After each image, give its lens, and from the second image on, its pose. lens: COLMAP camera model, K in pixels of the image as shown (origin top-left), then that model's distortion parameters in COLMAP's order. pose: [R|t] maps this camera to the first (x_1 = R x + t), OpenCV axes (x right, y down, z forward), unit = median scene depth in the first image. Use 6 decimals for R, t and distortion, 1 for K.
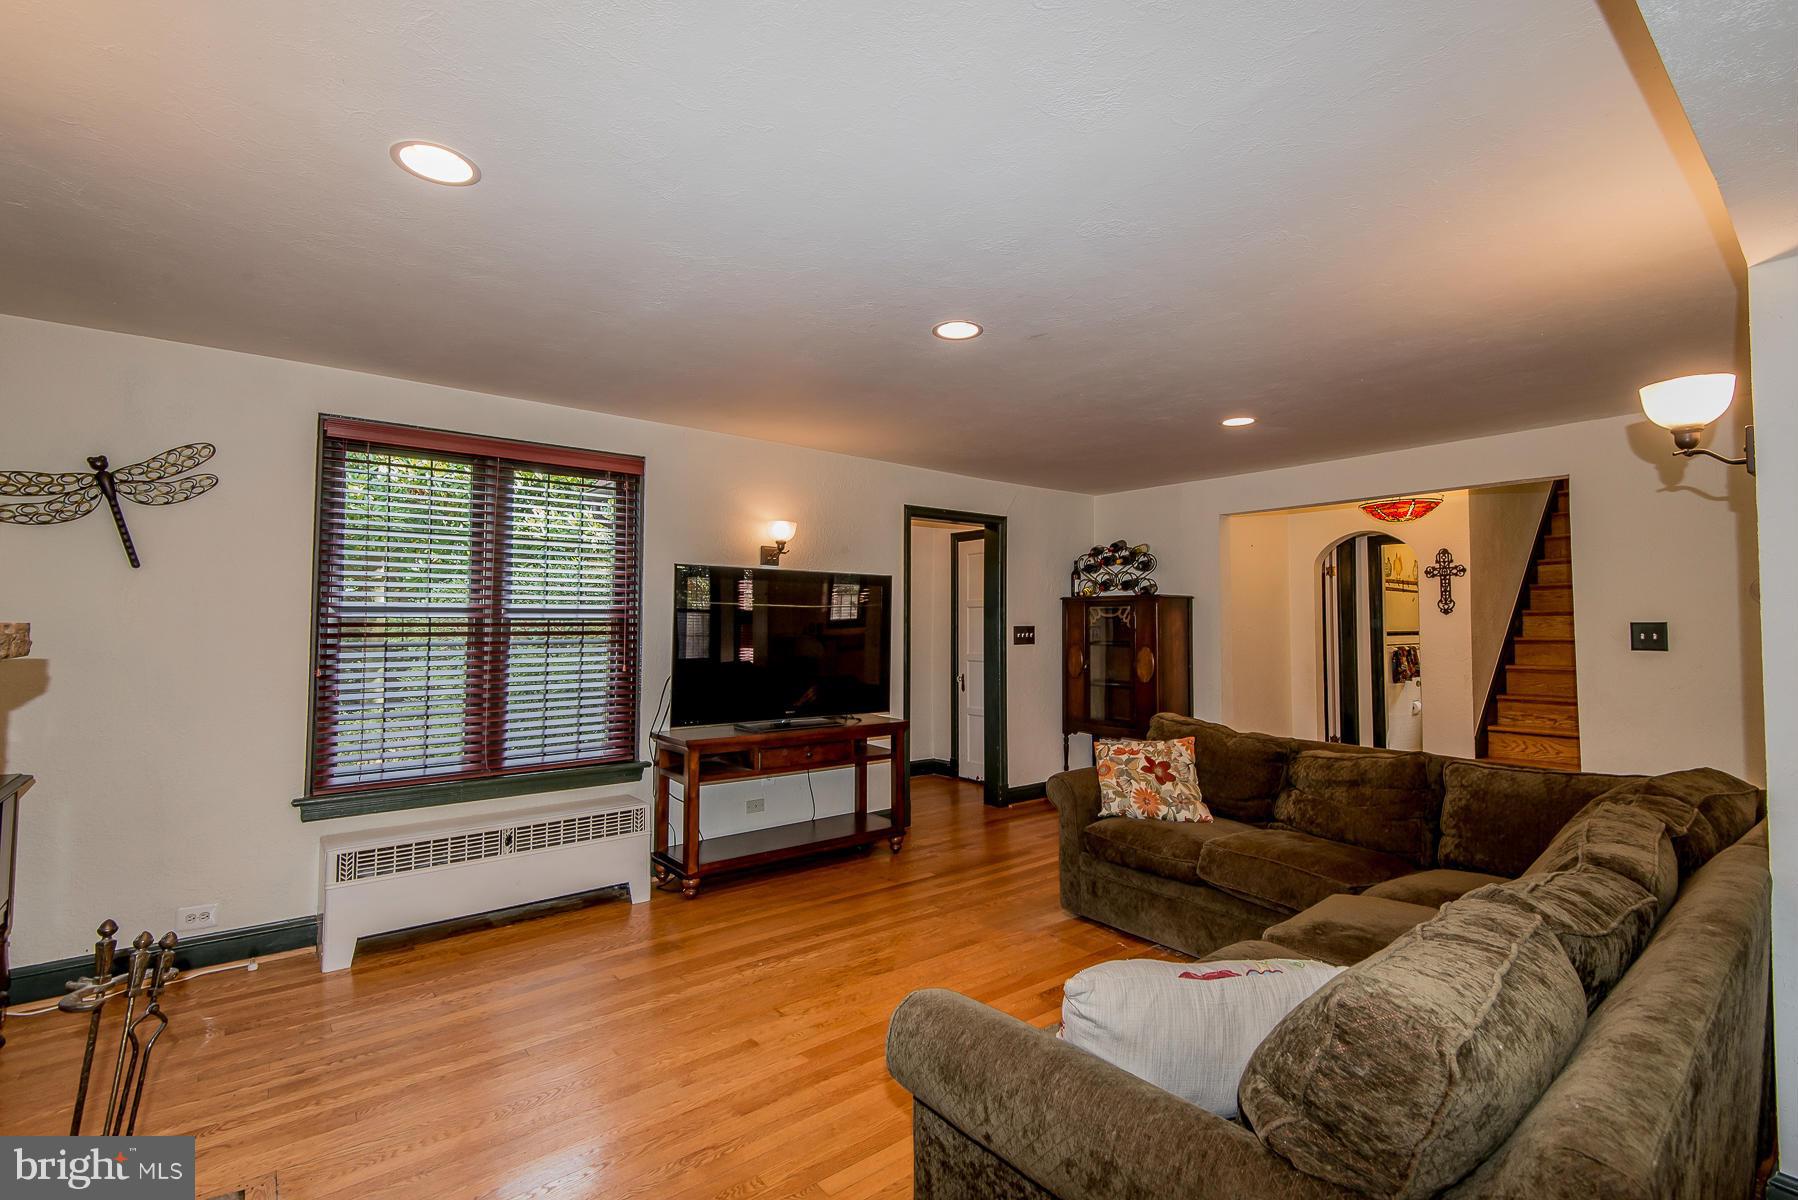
lens RADIAL K [[816.3, 0, 895.1], [0, 816.3, 595.6], [0, 0, 1]] dist [0.020767, -0.000157]
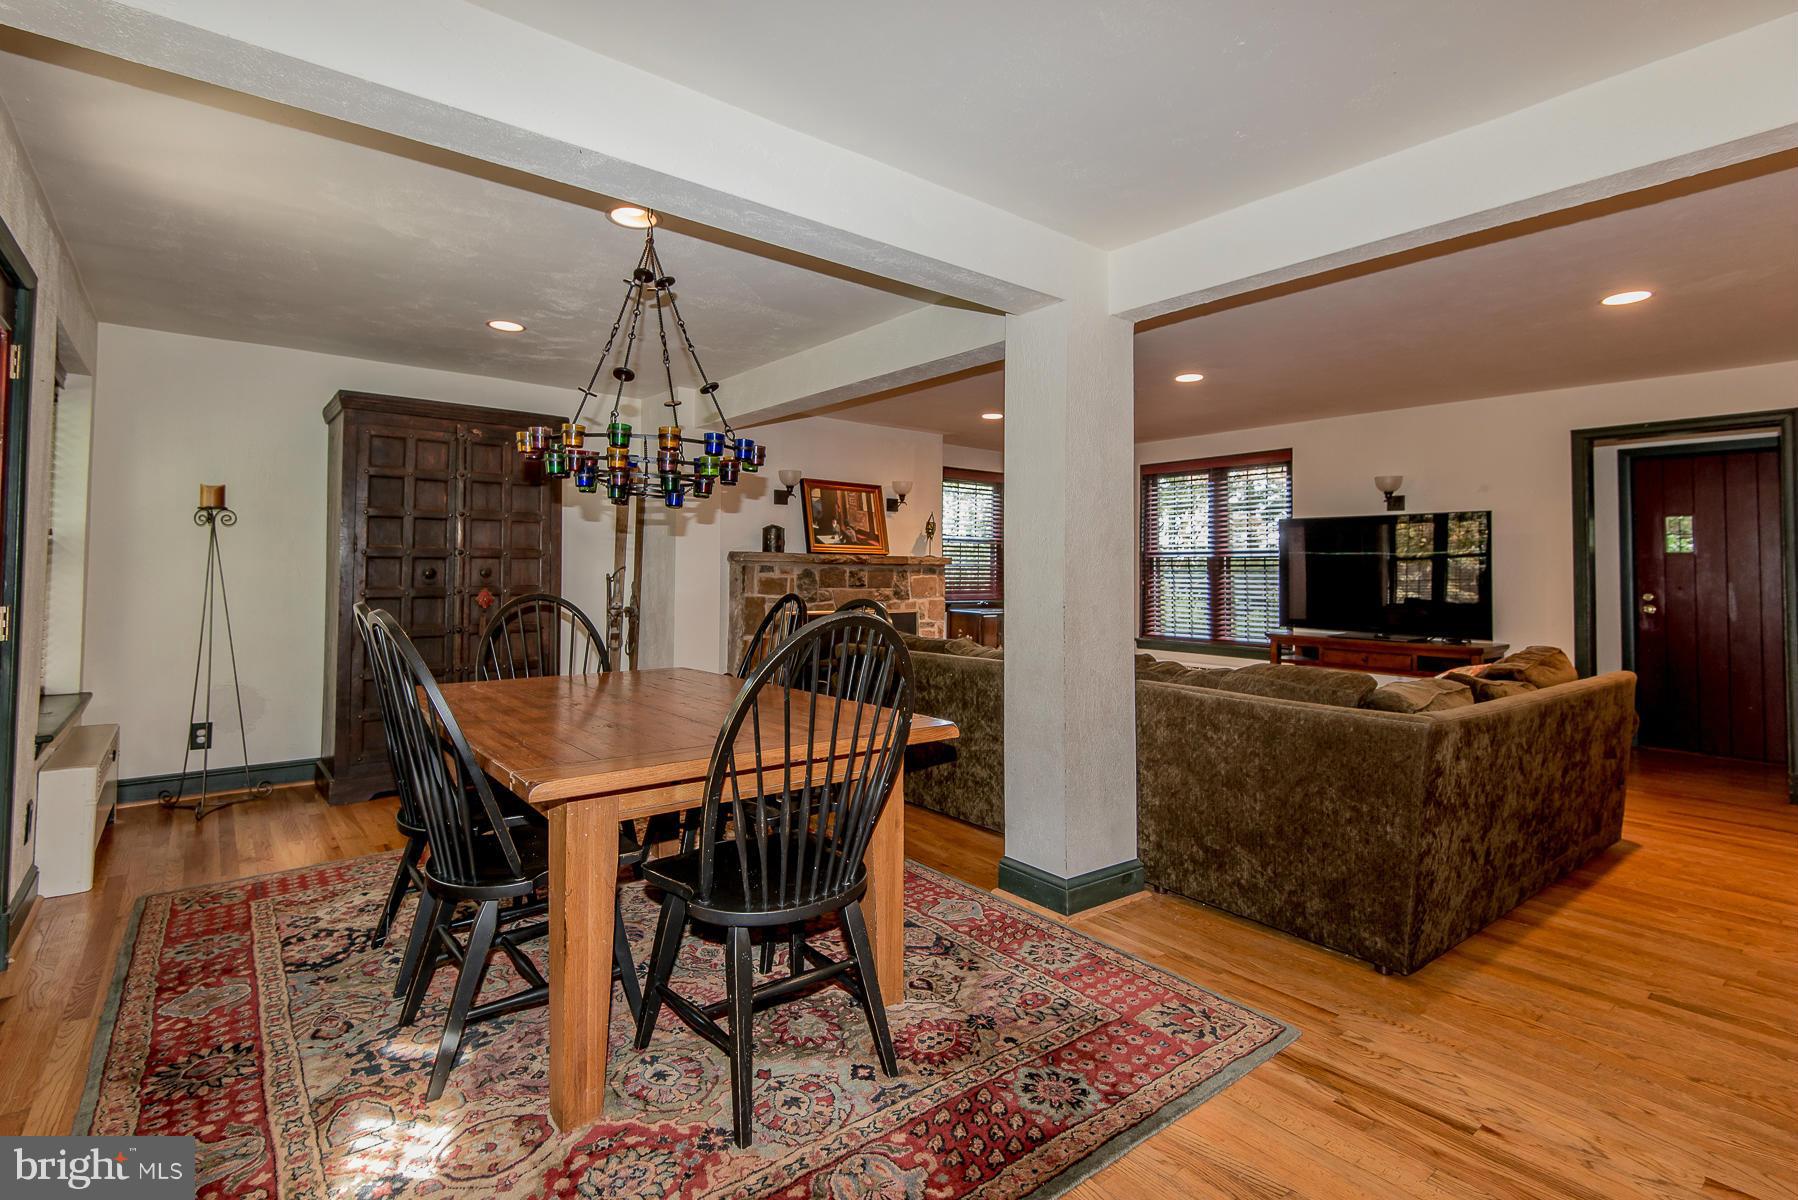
lens RADIAL K [[835.7, 0, 896.6], [0, 835.7, 542.8], [0, 0, 1]] dist [0.004223, -0.000442]
pose [[0.017932, -0.038840, -0.999085, 1.308509], [0.030384, 0.998805, -0.038284, 0.043899], [0.999377, -0.029670, 0.019091, 0.257326]]
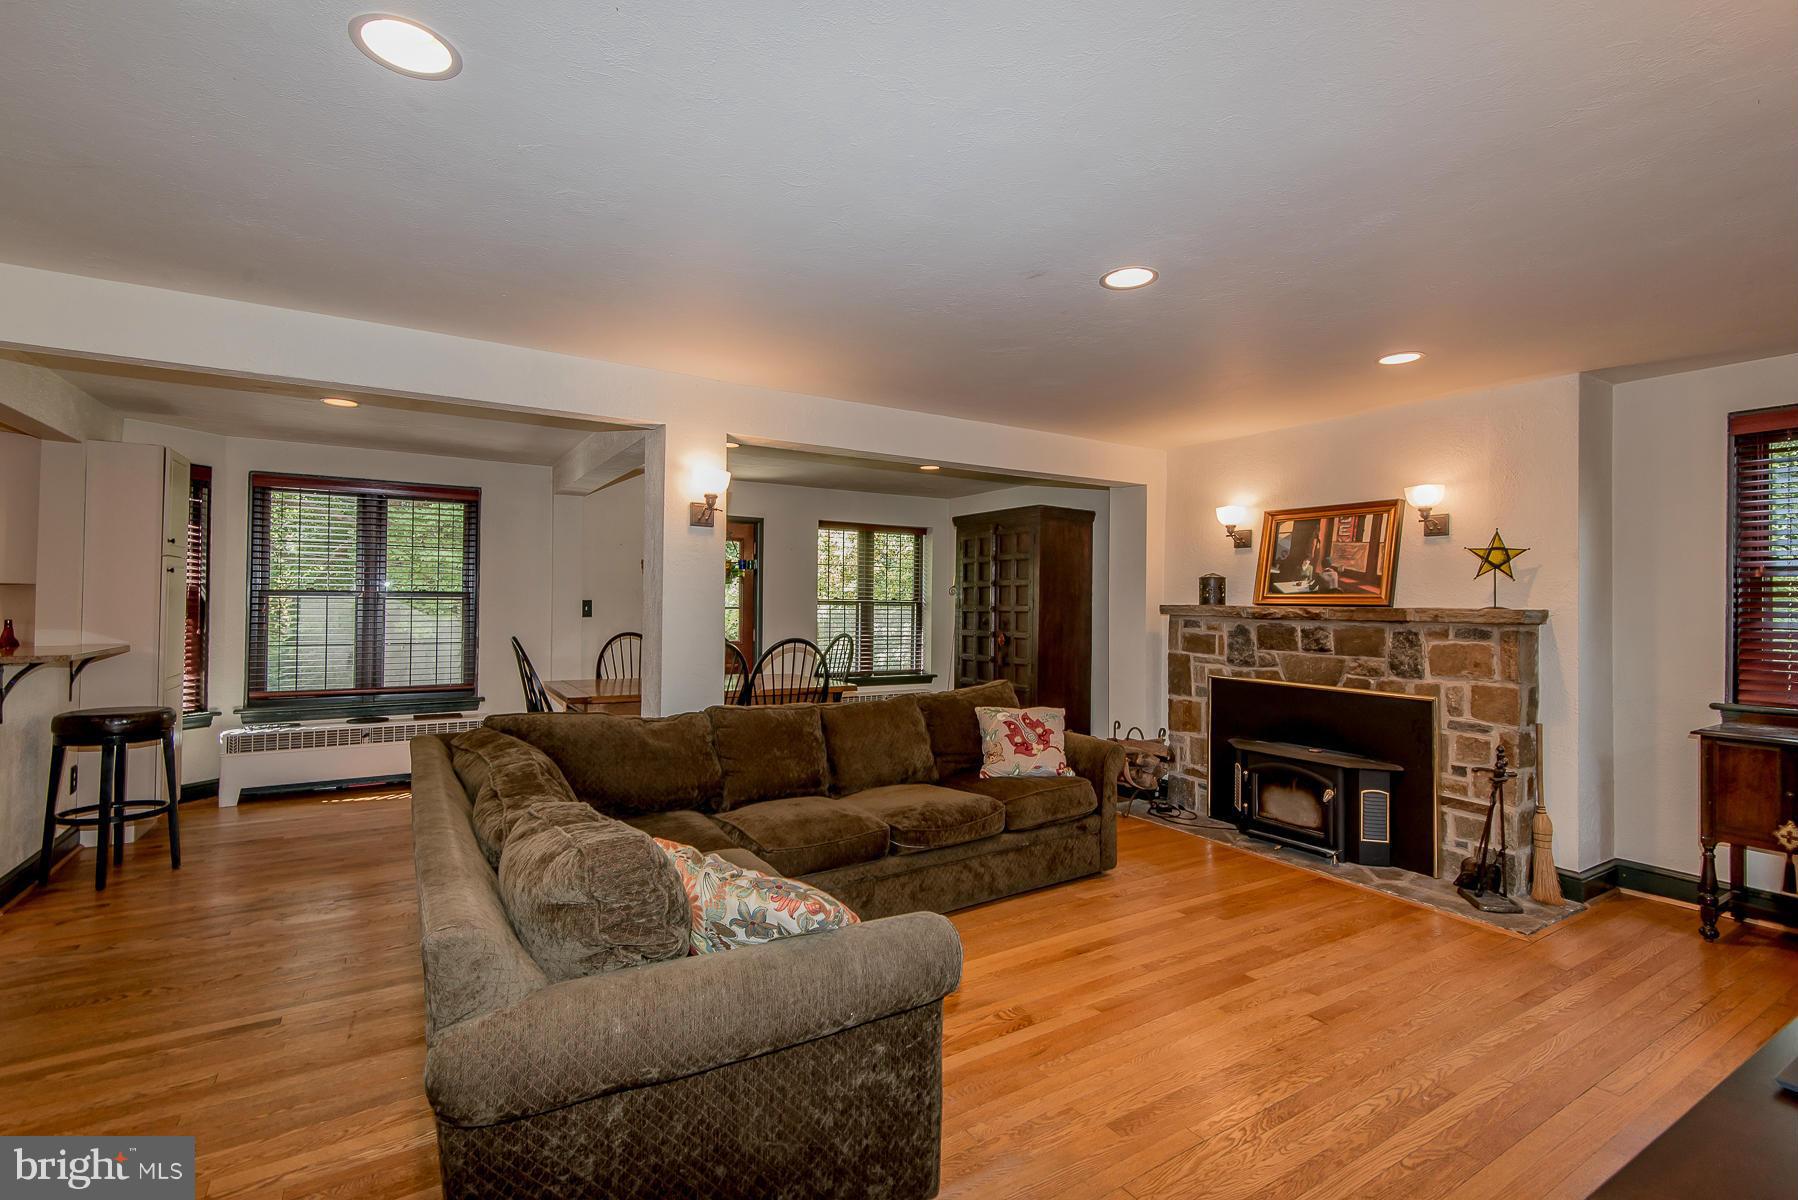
lens RADIAL K [[802.9, 0, 894.9], [0, 802.9, 592.9], [0, 0, 1]] dist [0.004528, -0.000576]
pose [[-0.994702, -0.010168, 0.102301, 0.167785], [-0.015193, 0.998709, -0.048468, 0.046309], [-0.101676, -0.049766, -0.993572, 1.371317]]
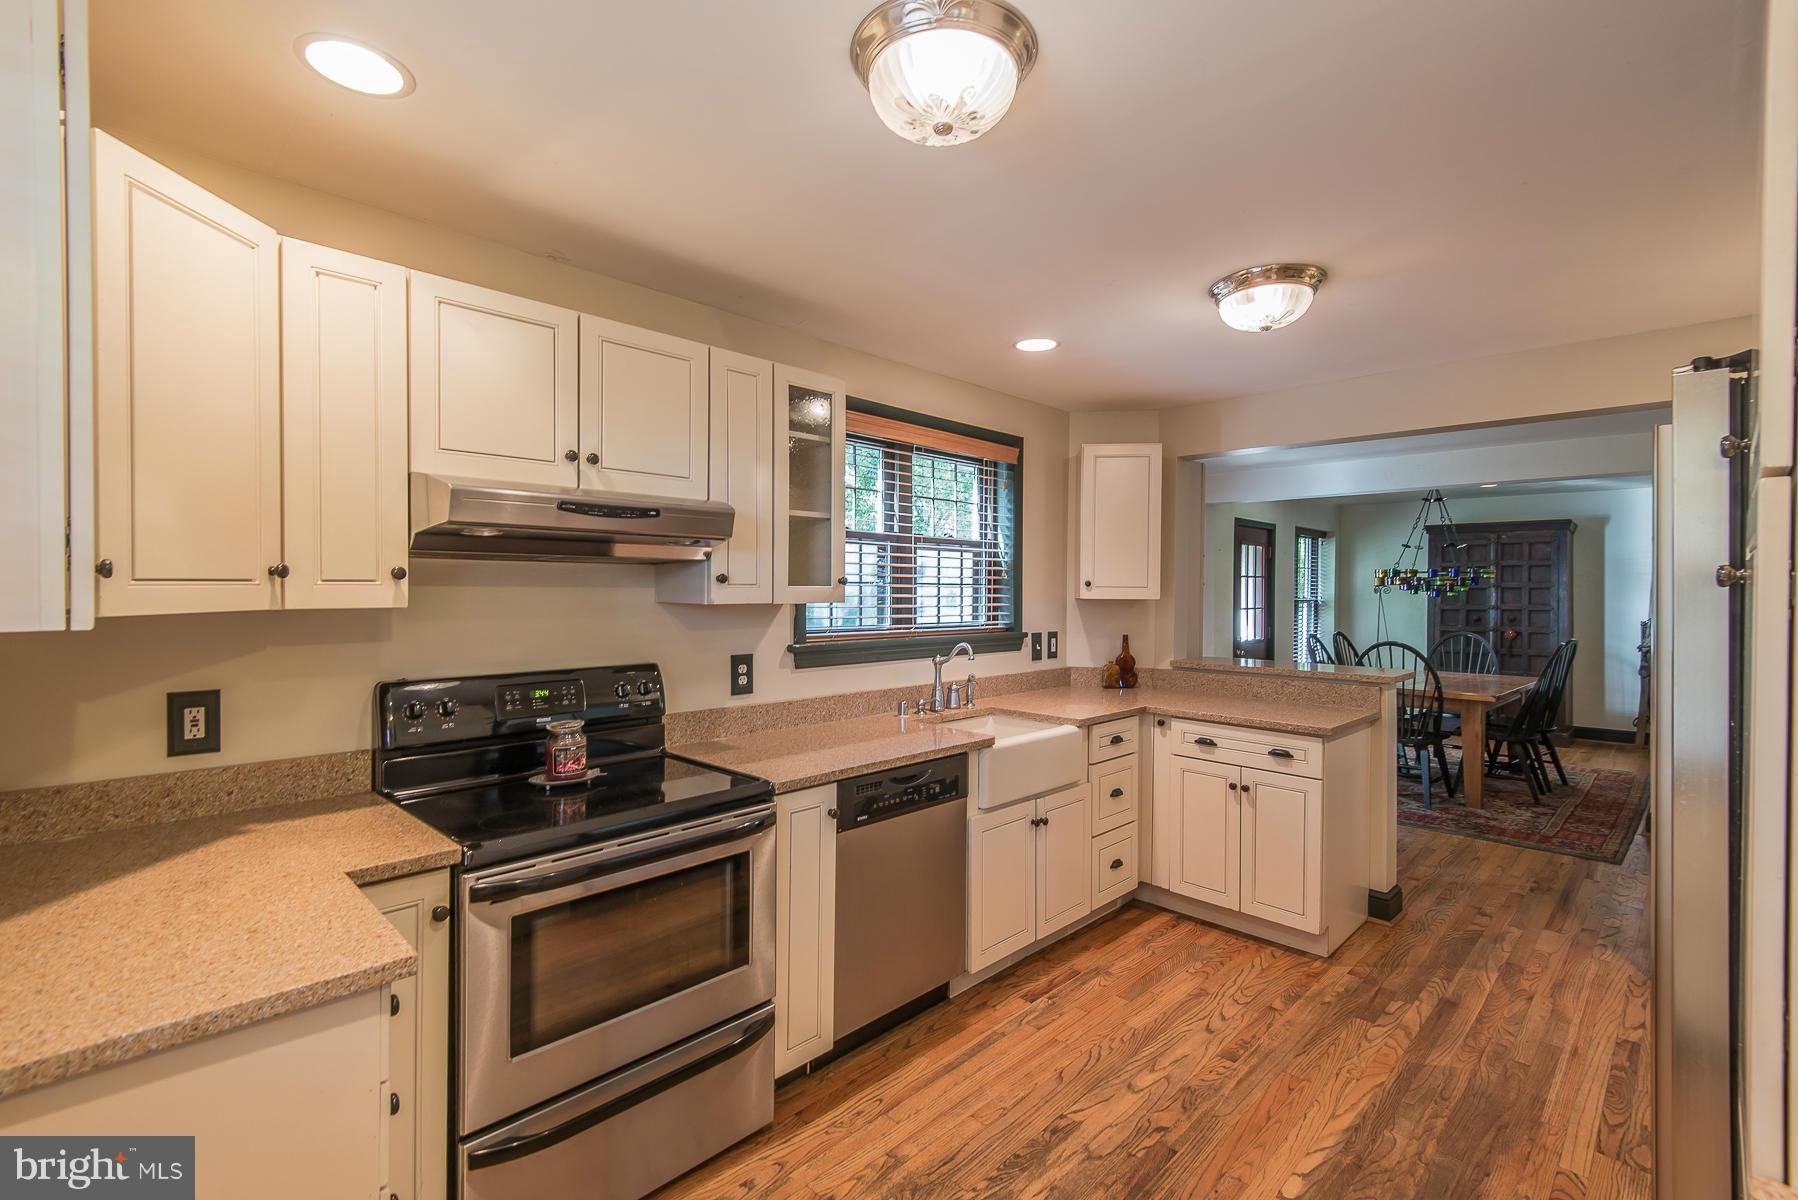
lens RADIAL K [[816.8, 0, 905.7], [0, 816.8, 593.3], [0, 0, 1]] dist [0.022333, -0.009871]
pose [[-0.990067, -0.007507, -0.140399, 1.828595], [-0.003055, 0.999486, -0.031900, 0.029205], [0.140566, -0.031154, -0.989581, 1.451841]]
